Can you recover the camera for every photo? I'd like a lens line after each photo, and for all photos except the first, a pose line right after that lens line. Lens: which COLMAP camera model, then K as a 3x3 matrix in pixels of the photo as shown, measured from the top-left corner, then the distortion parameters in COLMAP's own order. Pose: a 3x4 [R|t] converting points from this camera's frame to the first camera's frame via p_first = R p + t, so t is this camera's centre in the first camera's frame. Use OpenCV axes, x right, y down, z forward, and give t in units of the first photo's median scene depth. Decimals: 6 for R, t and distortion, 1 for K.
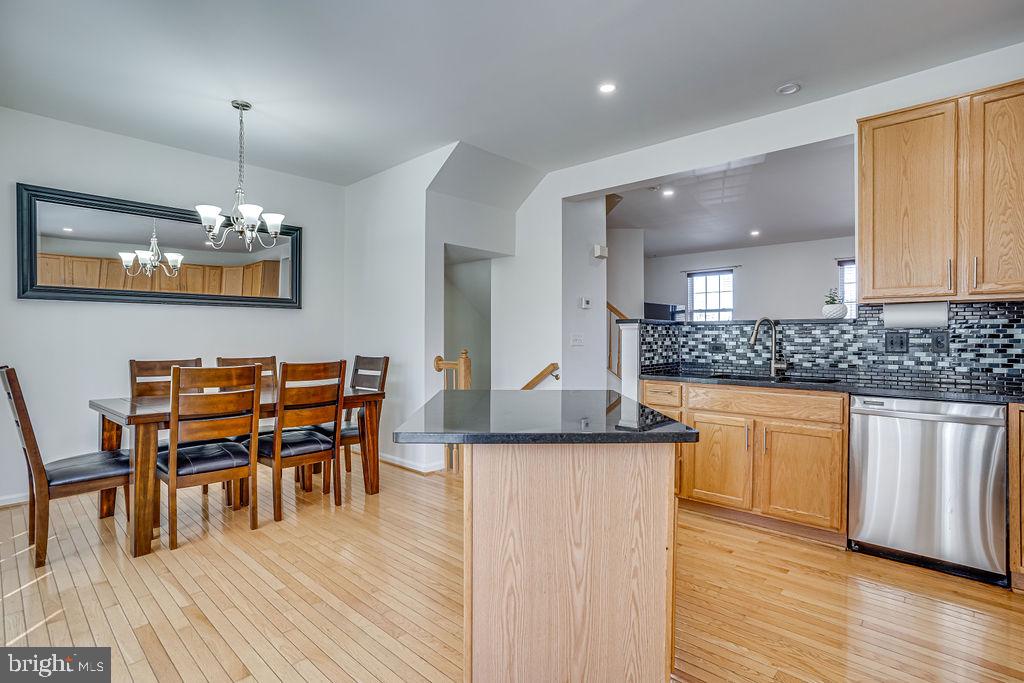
lens RADIAL K [[510.2, 0, 509.7], [0, 510.2, 333.5], [0, 0, 1]] dist [-0.084034, 0.047131]
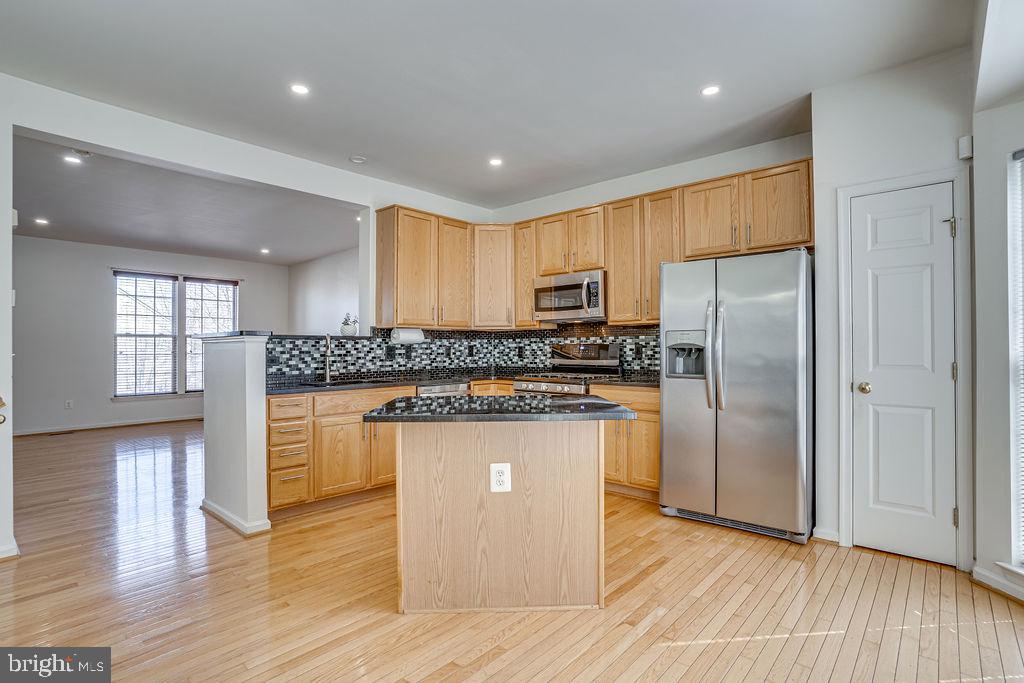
lens RADIAL K [[517.8, 0, 508.7], [0, 517.8, 339.6], [0, 0, 1]] dist [-0.057728, 0.024016]
pose [[-0.014273, 0.014297, 0.999796, -0.783110], [-0.000845, 0.999897, -0.014311, 0.000090], [-0.999898, -0.001049, -0.014259, 0.627401]]
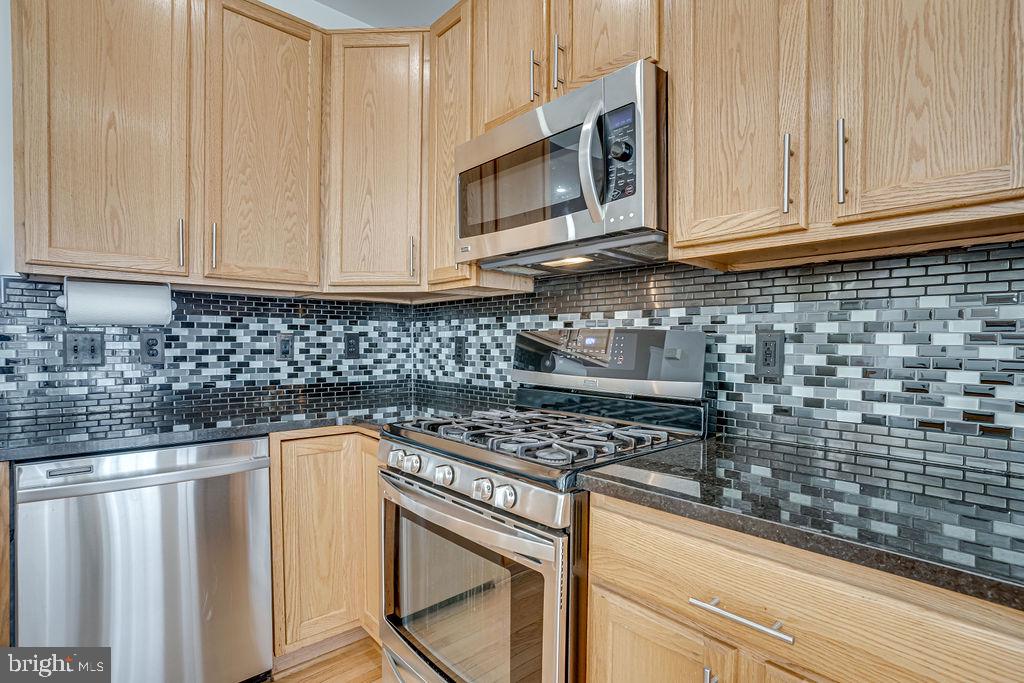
lens RADIAL K [[512.1, 0, 515.1], [0, 512.1, 351.5], [0, 0, 1]] dist [-0.074280, 0.038551]
pose [[0.080137, -0.019315, 0.996597, 0.227611], [-0.012540, 0.999714, 0.020384, 0.003254], [-0.996705, -0.014131, 0.079872, 0.420781]]
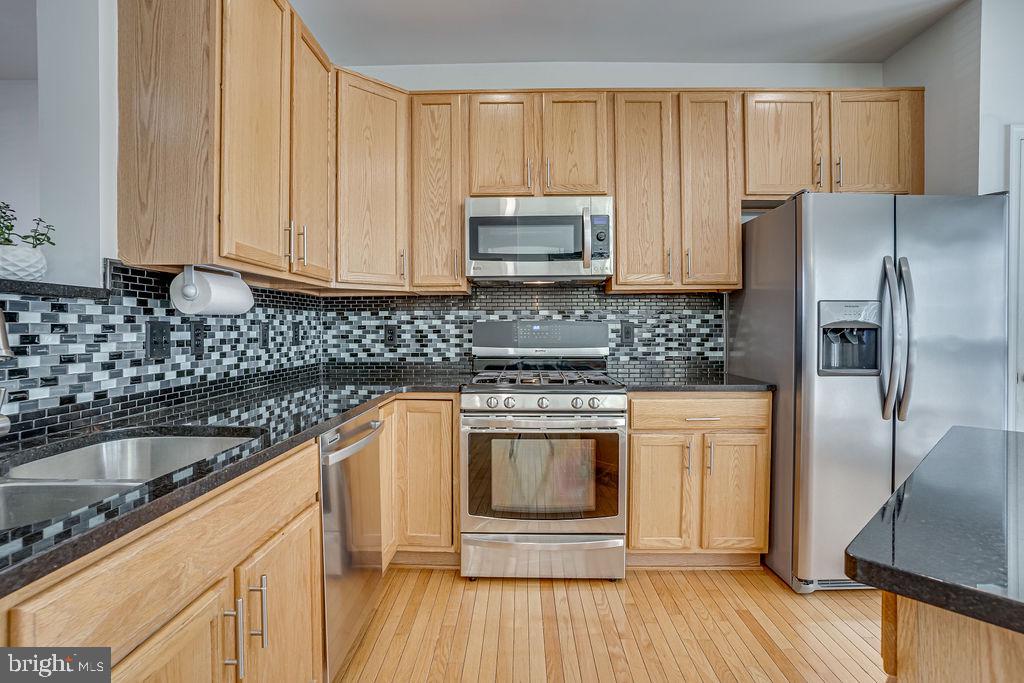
lens RADIAL K [[510.2, 0, 509.7], [0, 510.2, 333.5], [0, 0, 1]] dist [-0.084034, 0.047131]
pose [[-0.666907, -0.007914, 0.745099, 0.115450], [-0.003229, 0.999965, 0.007730, 0.005577], [-0.745134, 0.002749, -0.666909, 1.027128]]
